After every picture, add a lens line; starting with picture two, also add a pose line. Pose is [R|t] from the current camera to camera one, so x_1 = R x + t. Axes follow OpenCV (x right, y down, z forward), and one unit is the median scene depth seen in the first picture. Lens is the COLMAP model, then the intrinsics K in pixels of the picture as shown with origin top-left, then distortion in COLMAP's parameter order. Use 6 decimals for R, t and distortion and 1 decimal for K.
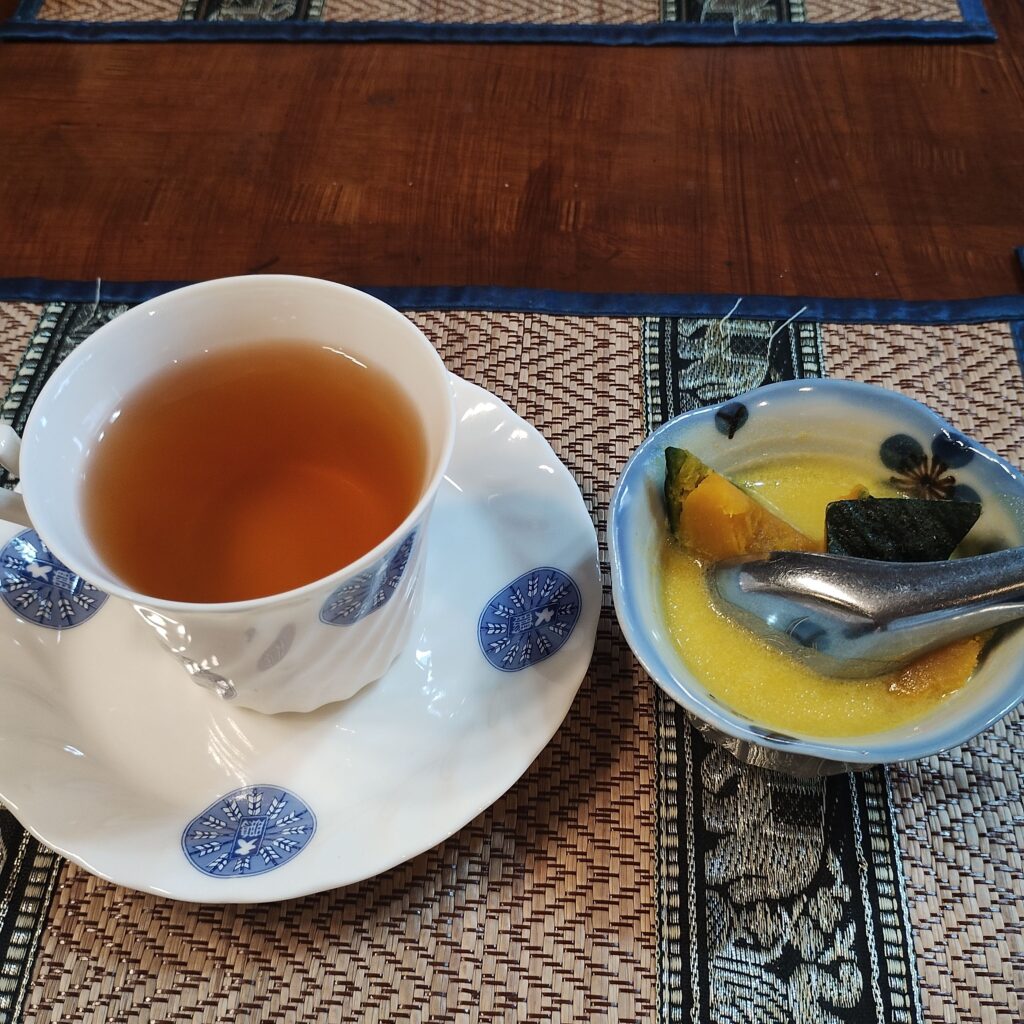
lens RADIAL K [[1116.9, 0, 526.1], [0, 1116.9, 512.0], [0, 0, 1]] dist [0.004707, 0.000000]
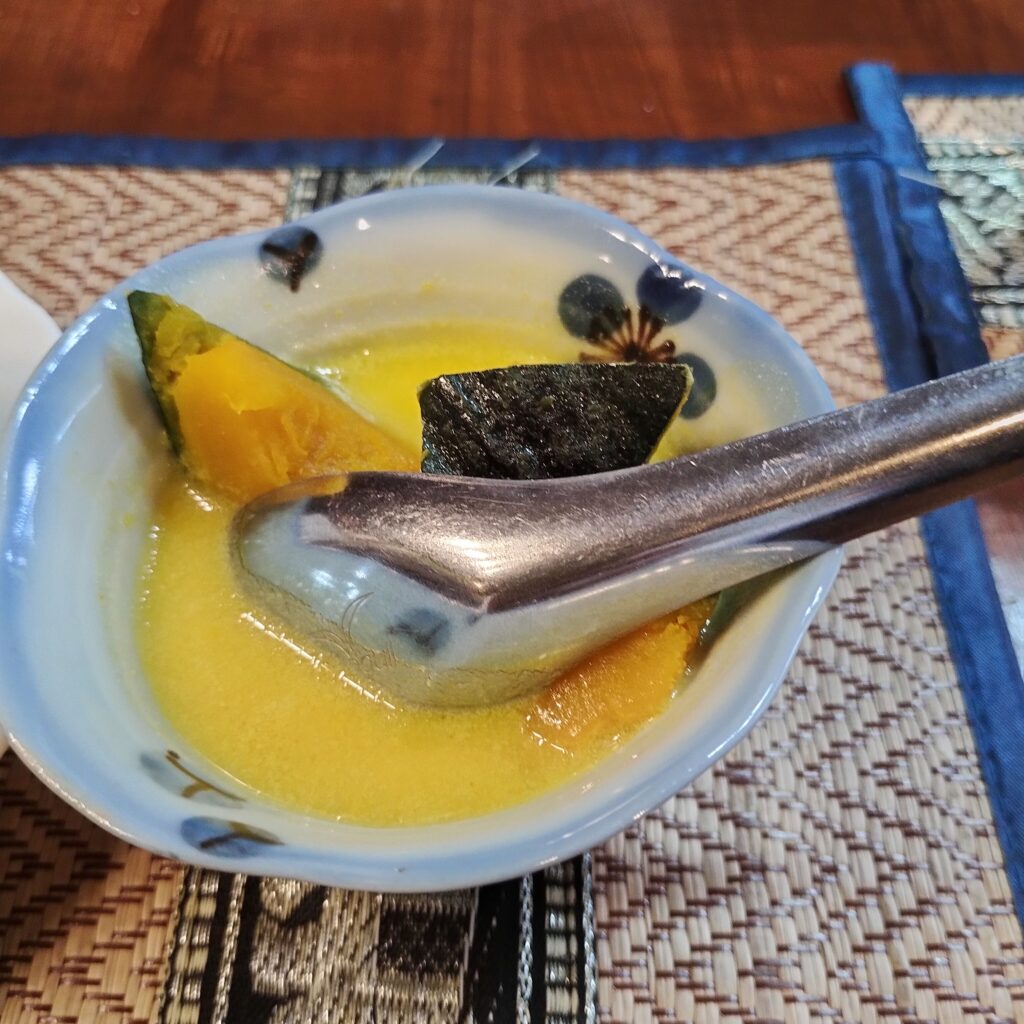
lens RADIAL K [[1116.9, 0, 537.9], [0, 1116.9, 516.5], [0, 0, 1]] dist [0.004707, 0.000000]
pose [[0.998207, -0.035935, 0.047865, 0.277600], [0.036526, 0.999266, -0.011529, 0.060410], [-0.047415, 0.013257, 0.998787, 0.428818]]
